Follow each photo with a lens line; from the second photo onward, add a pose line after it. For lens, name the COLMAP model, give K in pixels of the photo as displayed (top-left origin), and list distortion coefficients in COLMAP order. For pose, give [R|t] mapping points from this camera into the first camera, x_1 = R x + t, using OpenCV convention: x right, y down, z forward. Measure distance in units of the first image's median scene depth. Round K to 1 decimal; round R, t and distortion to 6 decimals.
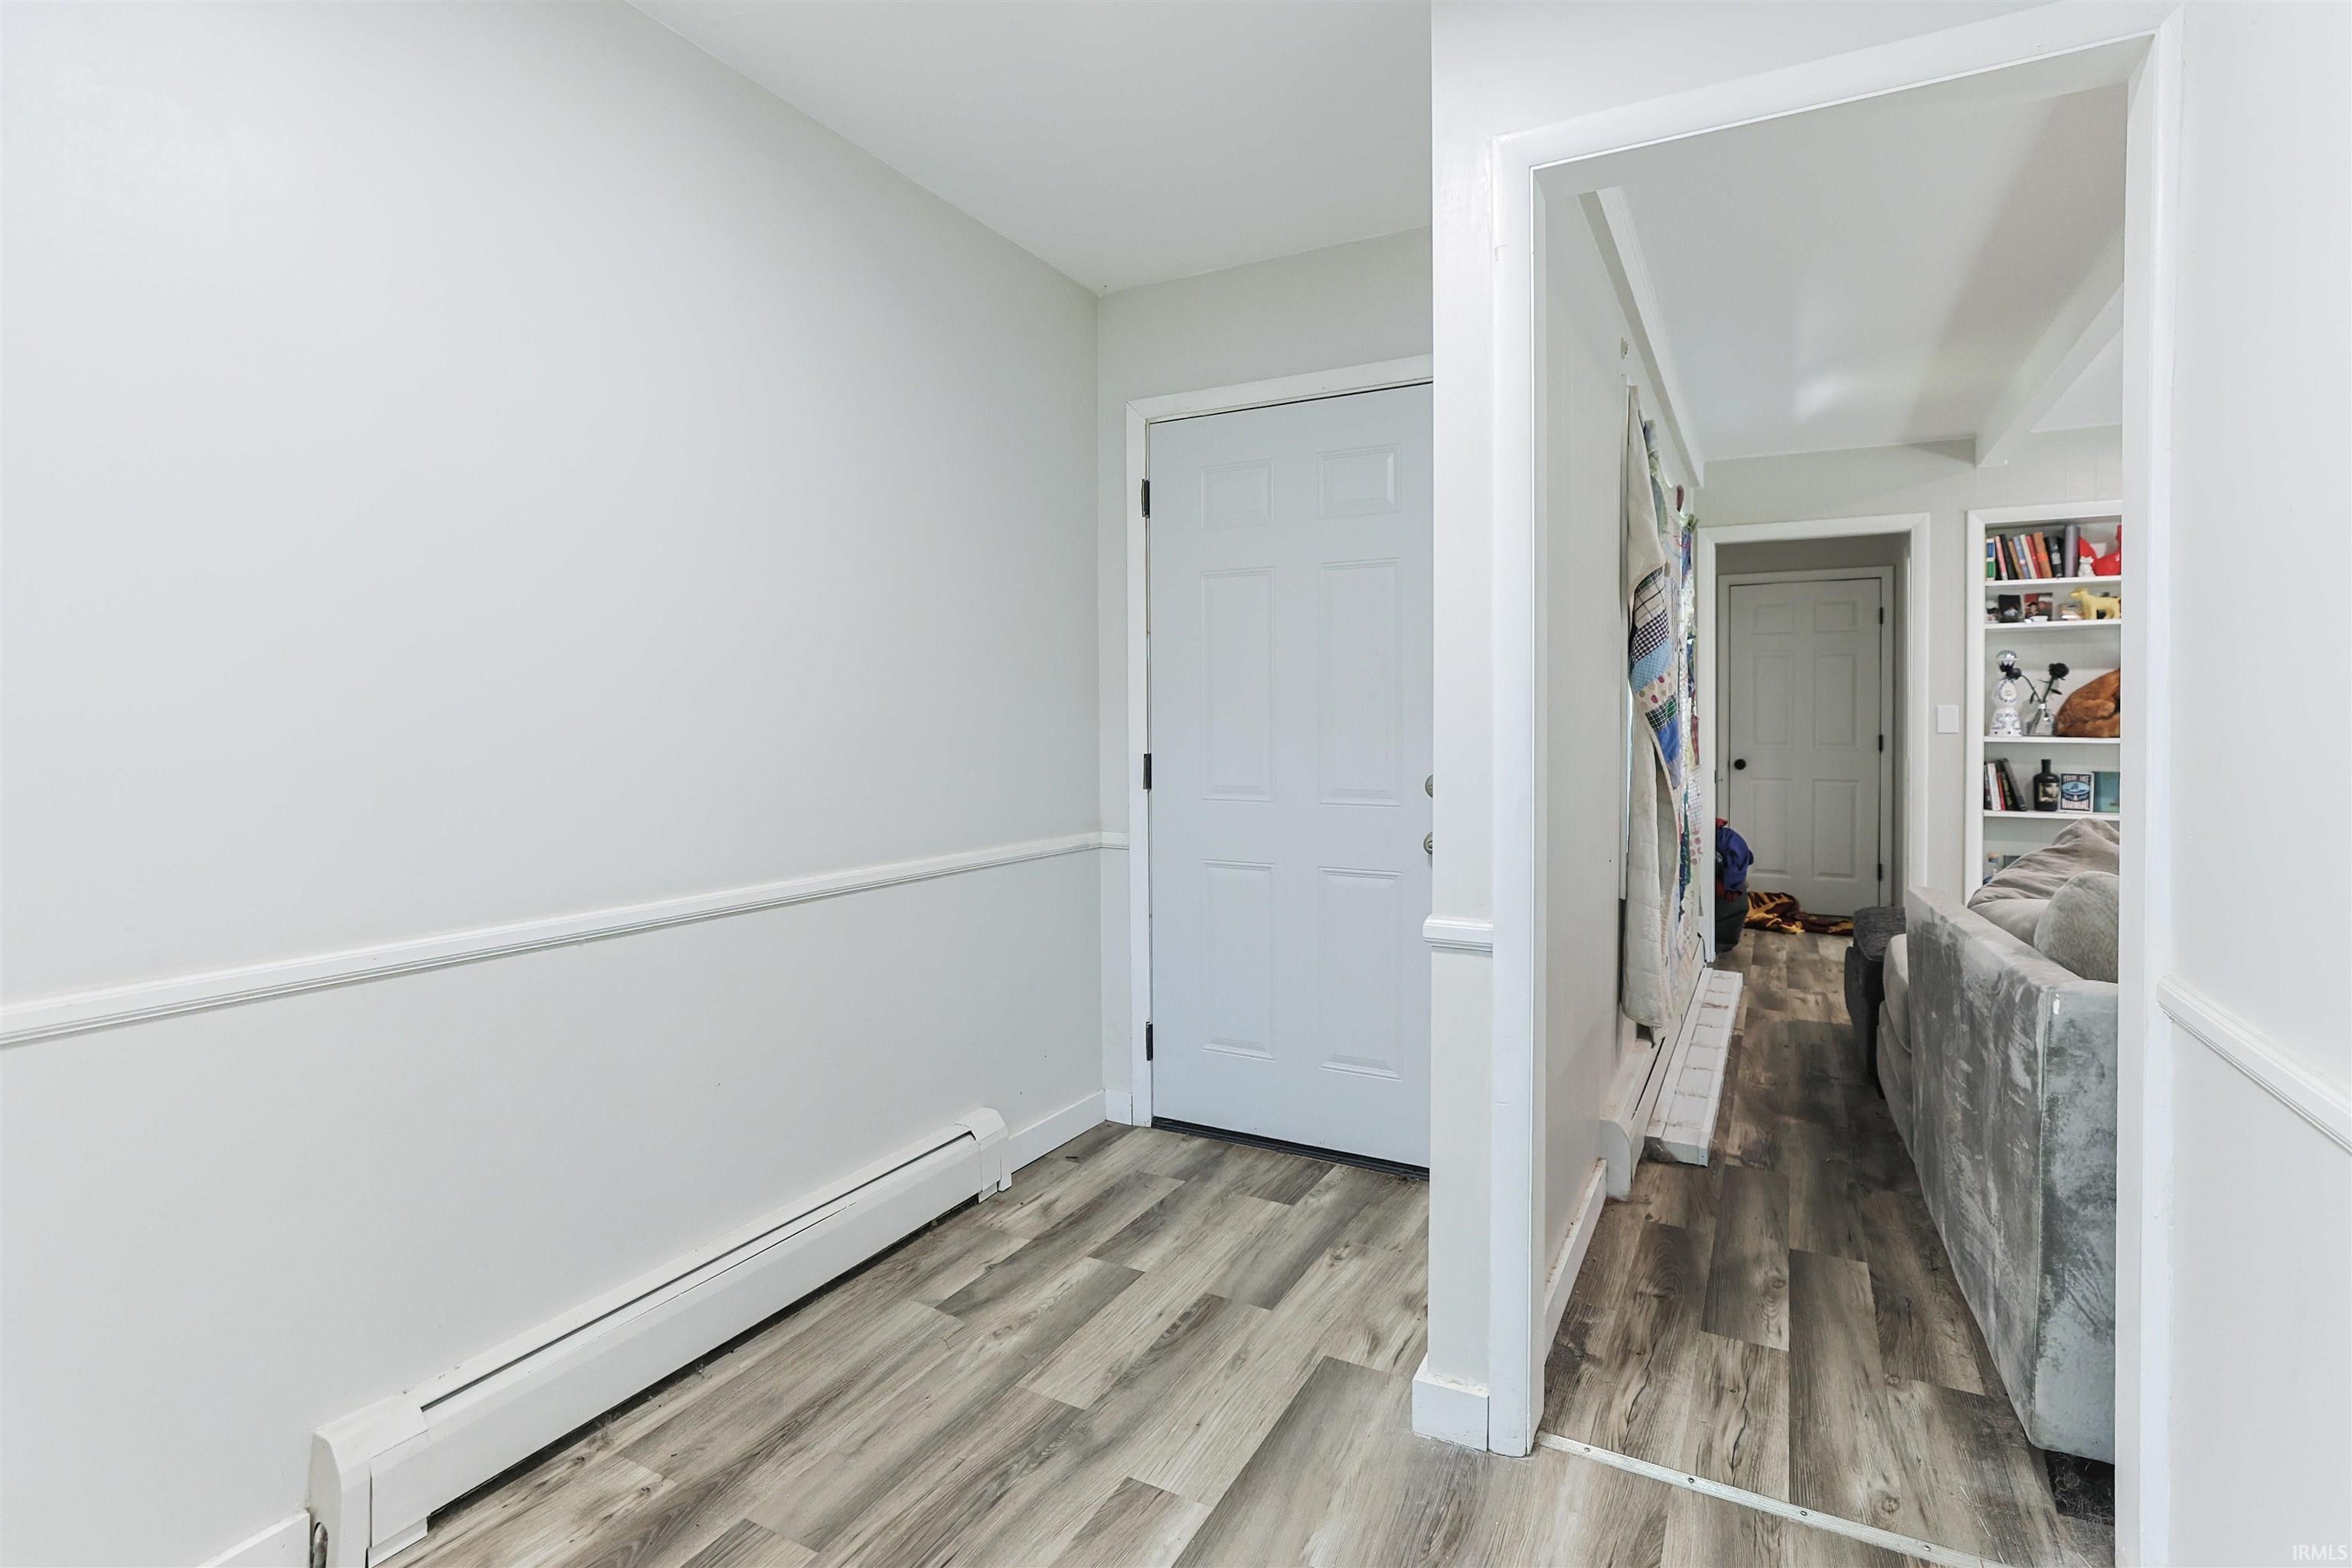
lens RADIAL K [[1146.5, 0, 1168.5], [0, 1146.5, 757.1], [0, 0, 1]] dist [-0.006067, 0.001664]
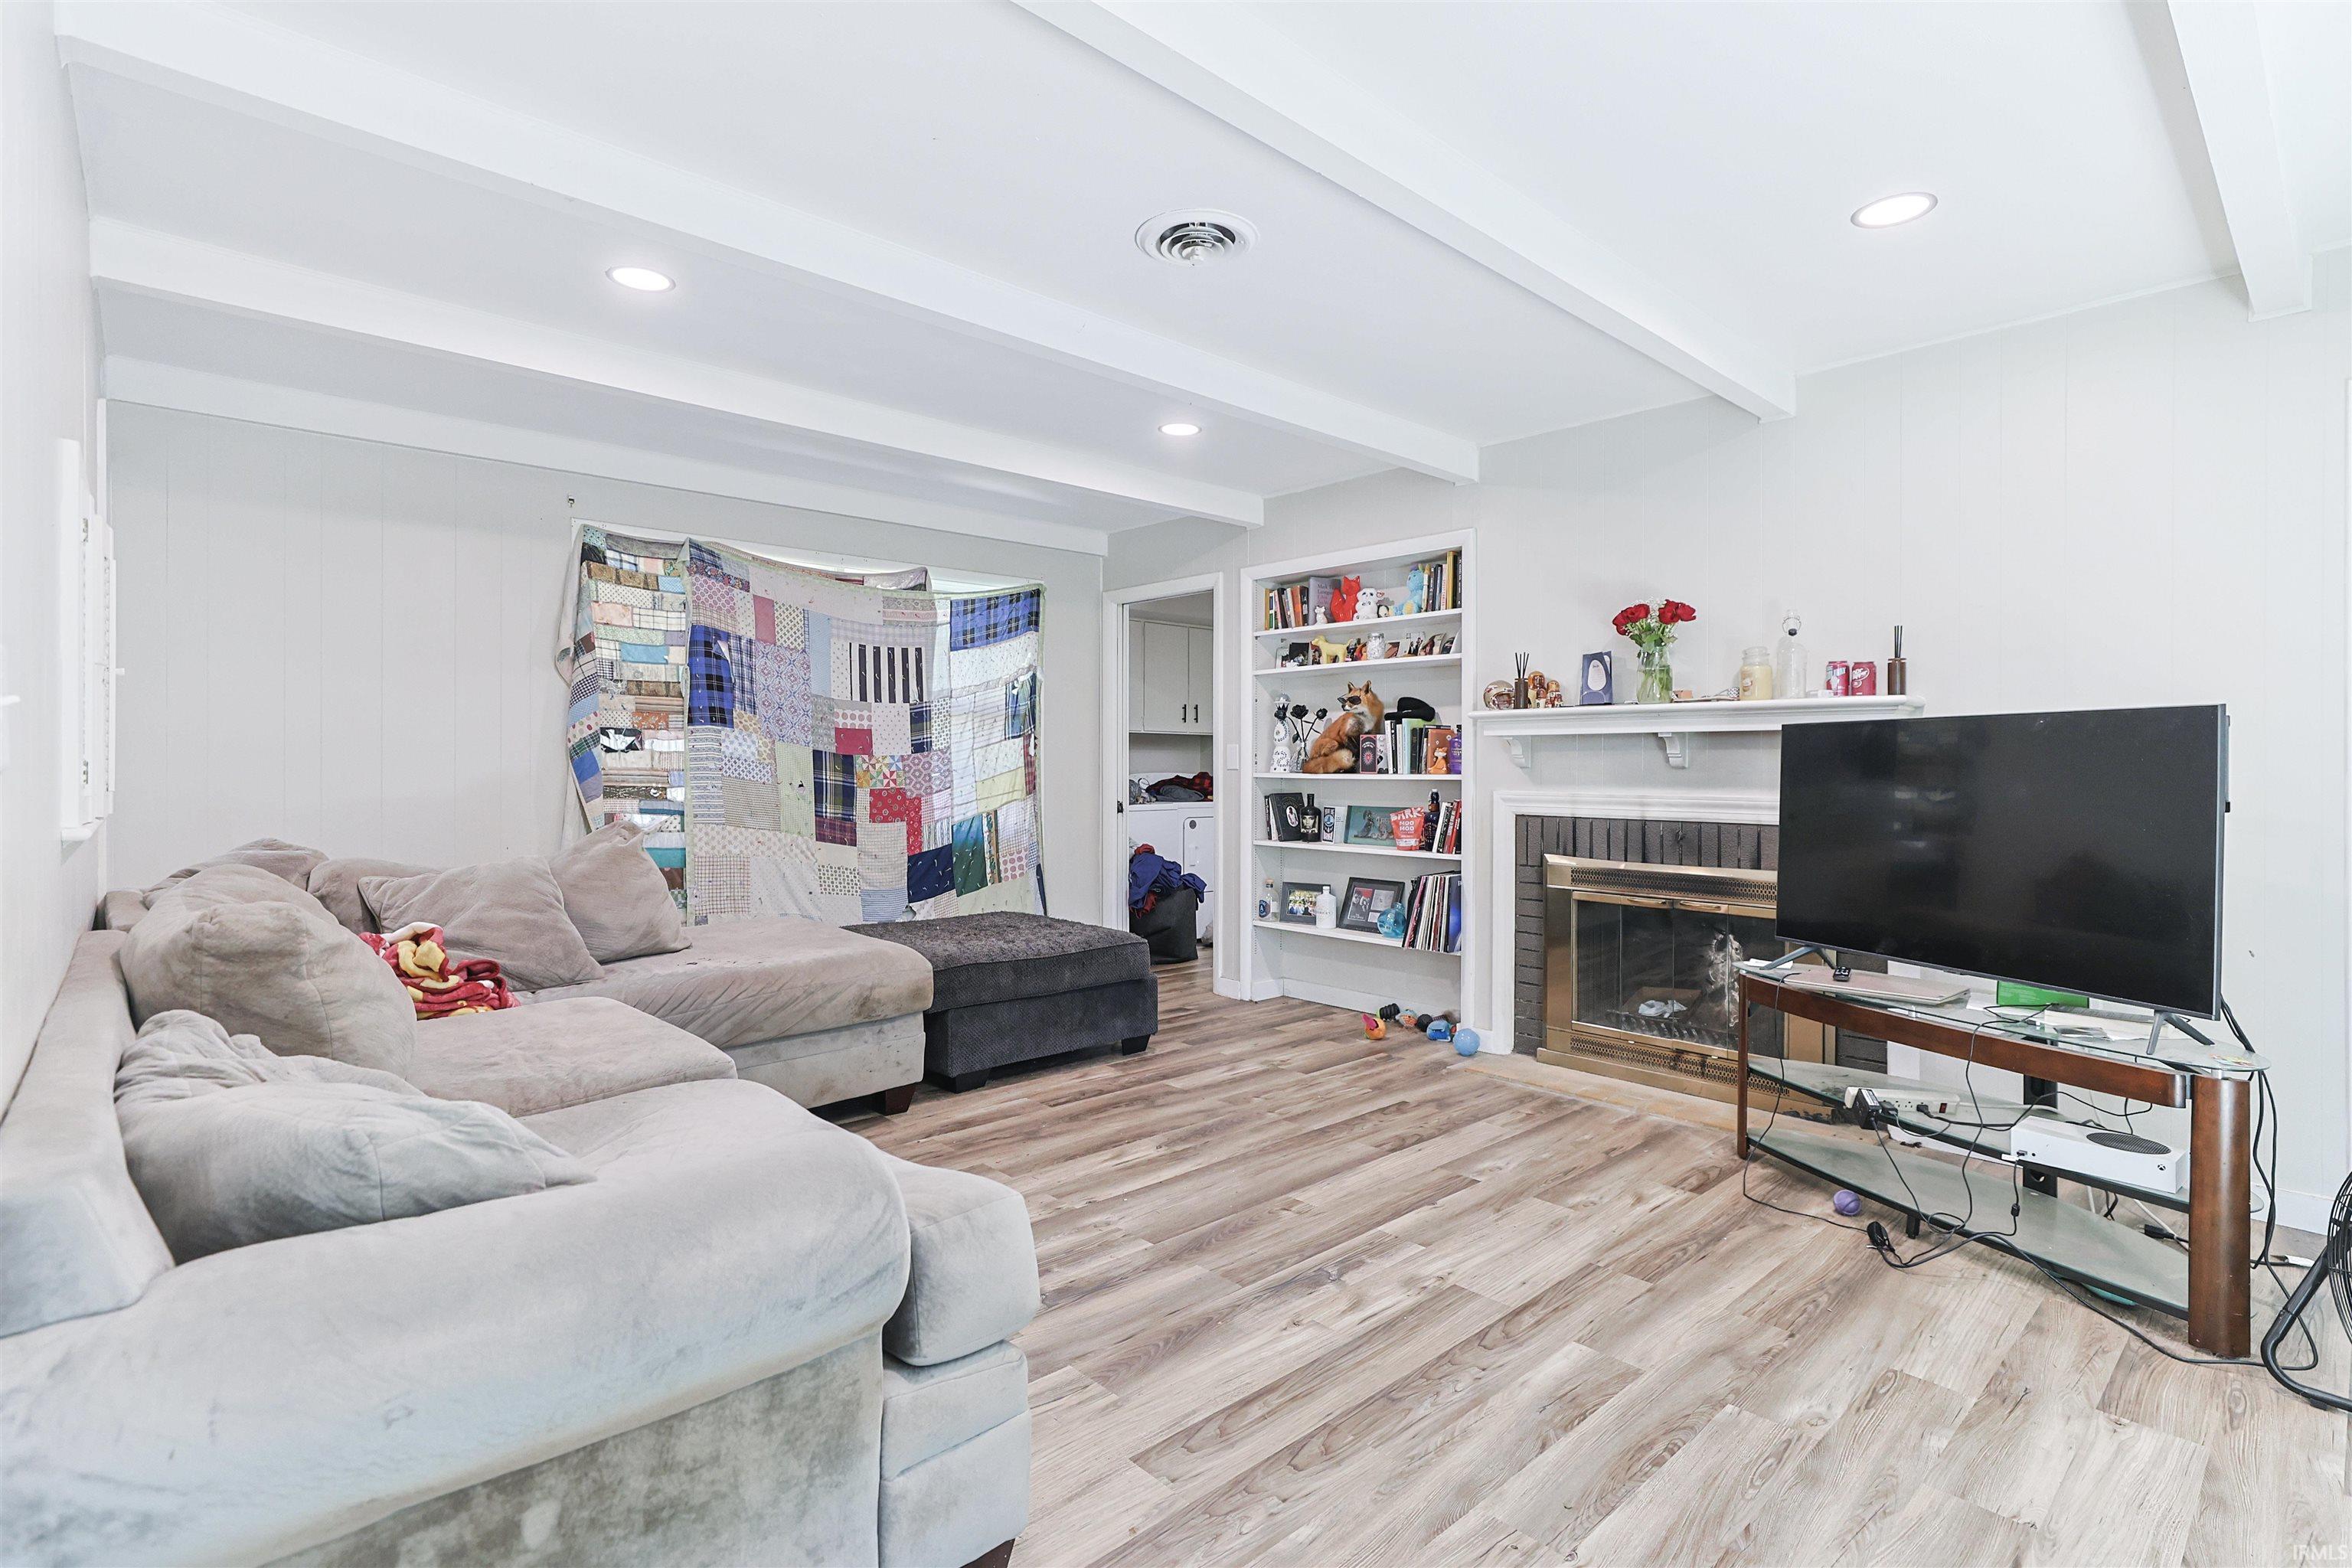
lens RADIAL K [[1131.5, 0, 1188.4], [0, 1131.5, 766.1], [0, 0, 1]] dist [-0.004389, 0.001300]
pose [[0.944292, 0.000694, -0.329108, 1.014371], [-0.006409, 0.999847, -0.016280, -0.006333], [0.329046, 0.017483, 0.944152, -0.049403]]
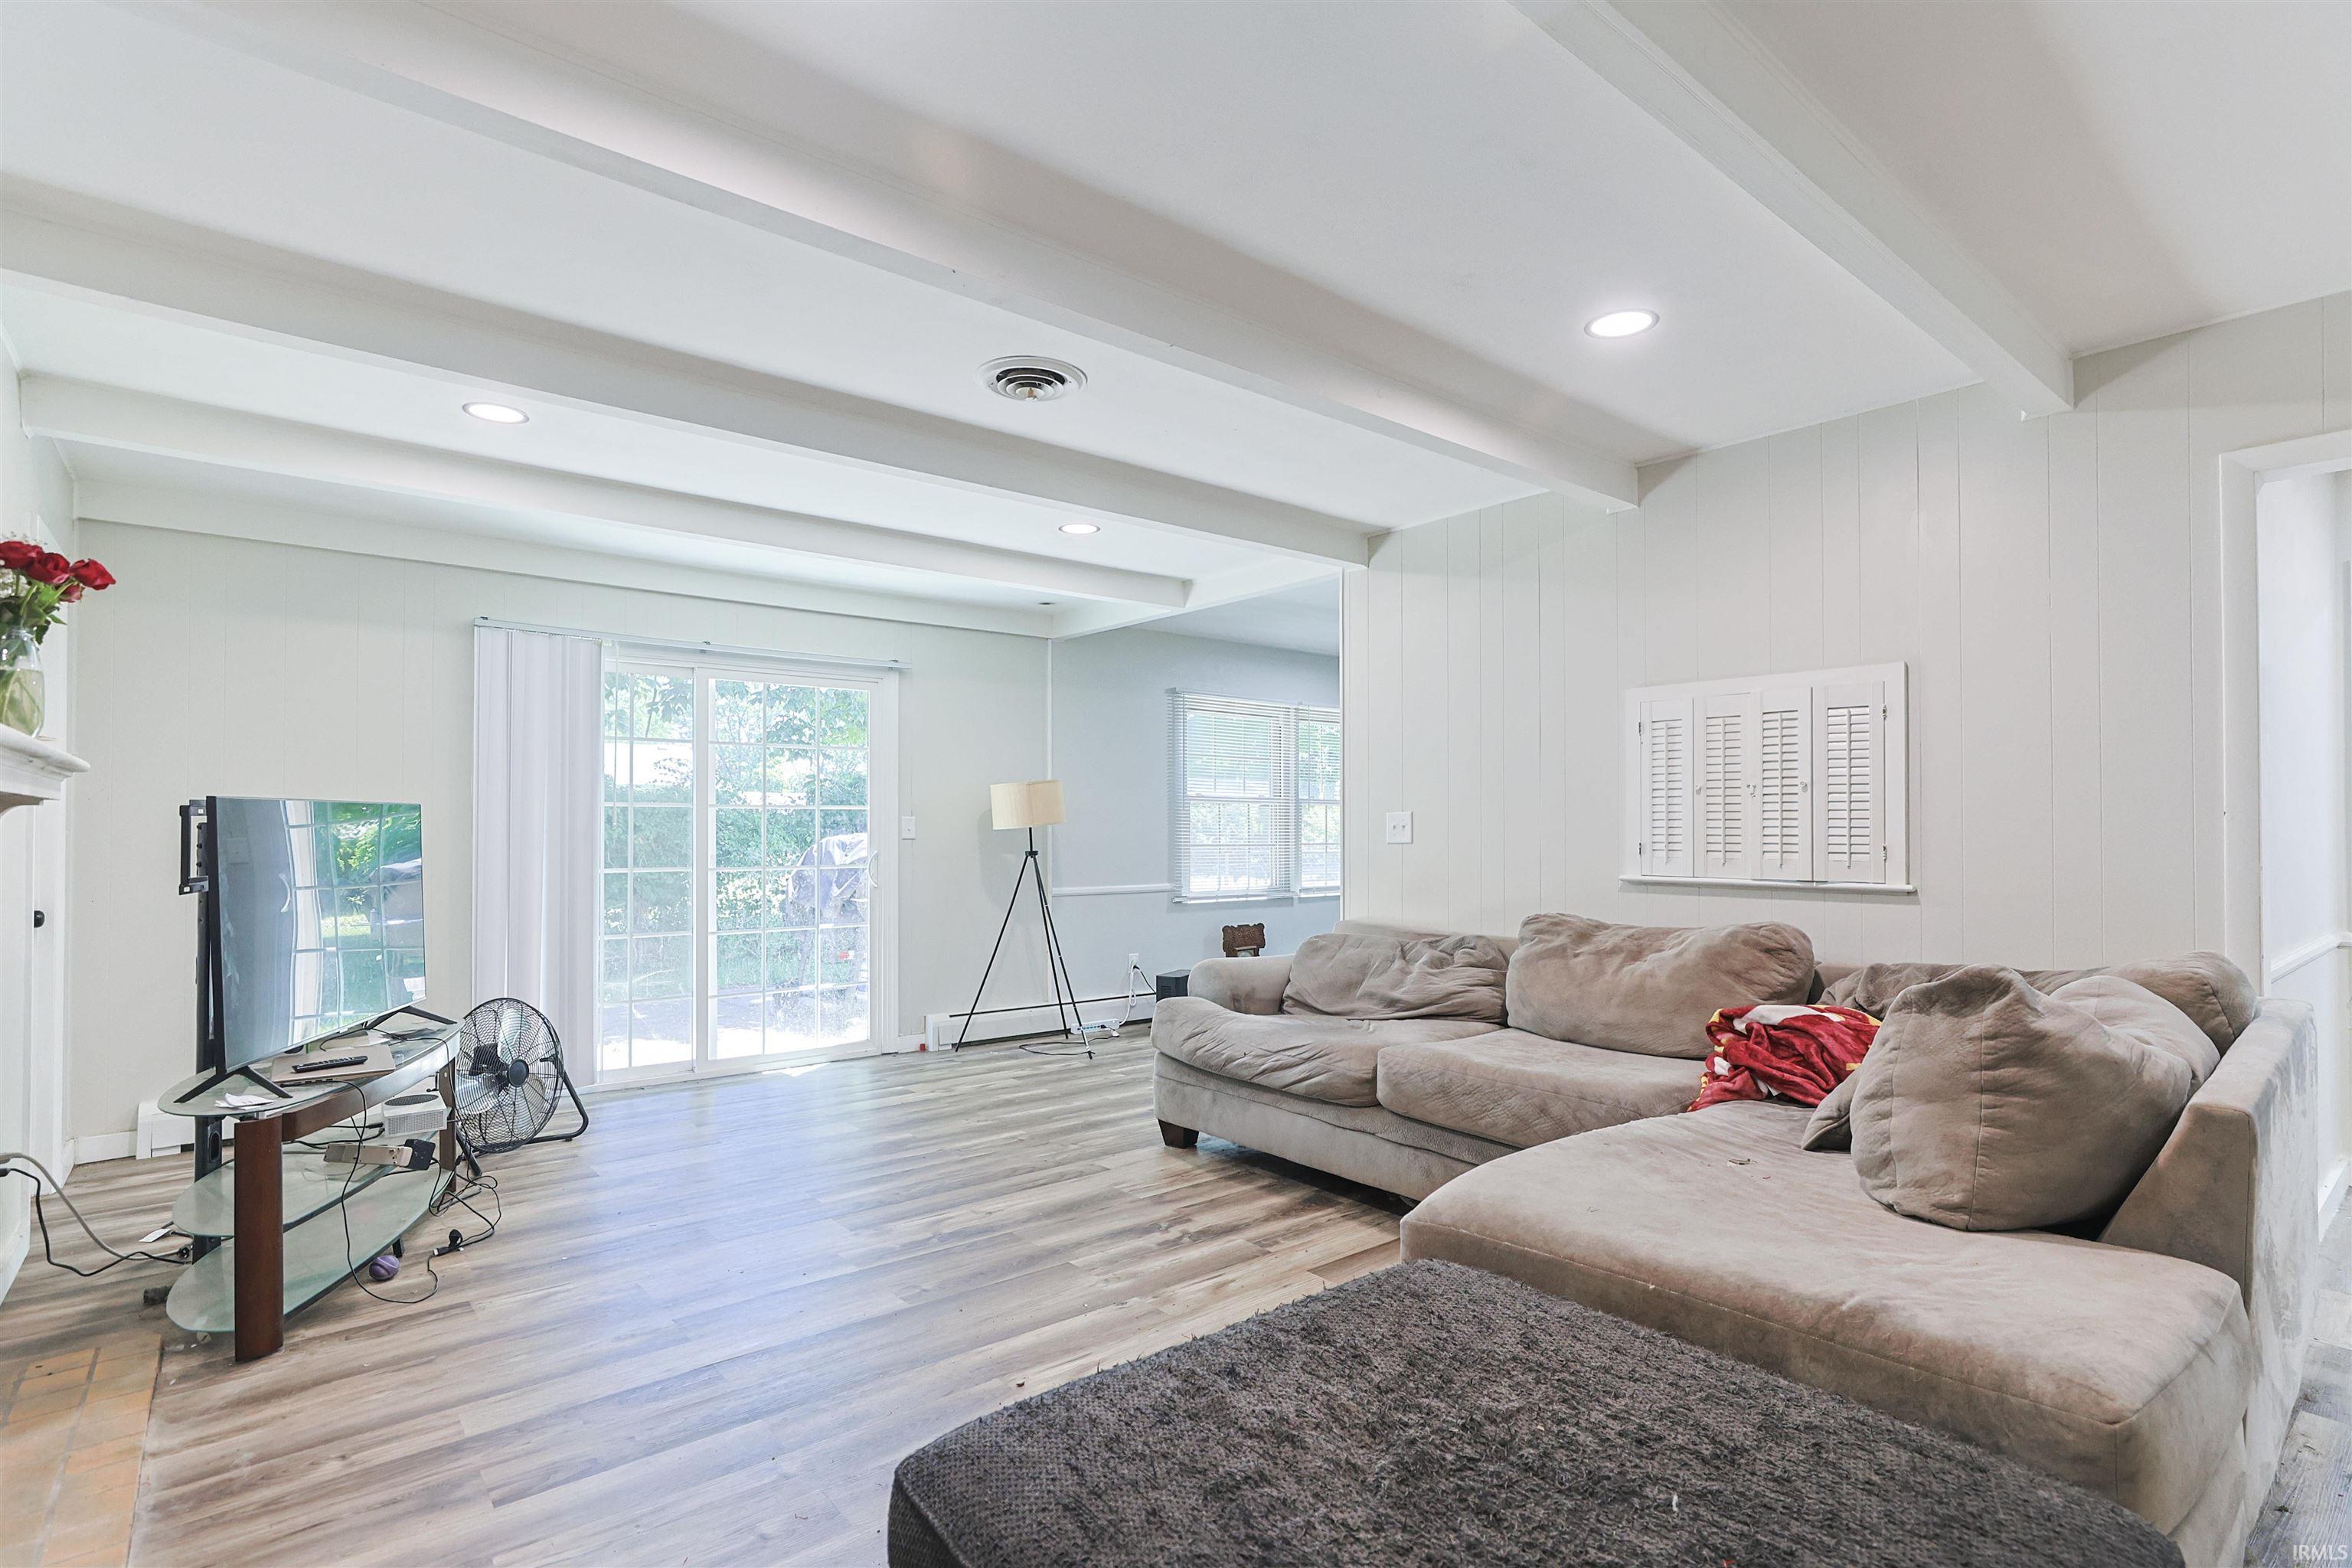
lens RADIAL K [[1131.5, 0, 1188.4], [0, 1131.5, 766.1], [0, 0, 1]] dist [-0.004389, 0.001300]
pose [[-0.926264, 0.019720, 0.376359, 0.529524], [0.005830, 0.999260, -0.038011, -0.030965], [-0.376830, -0.033014, -0.925694, 1.001791]]
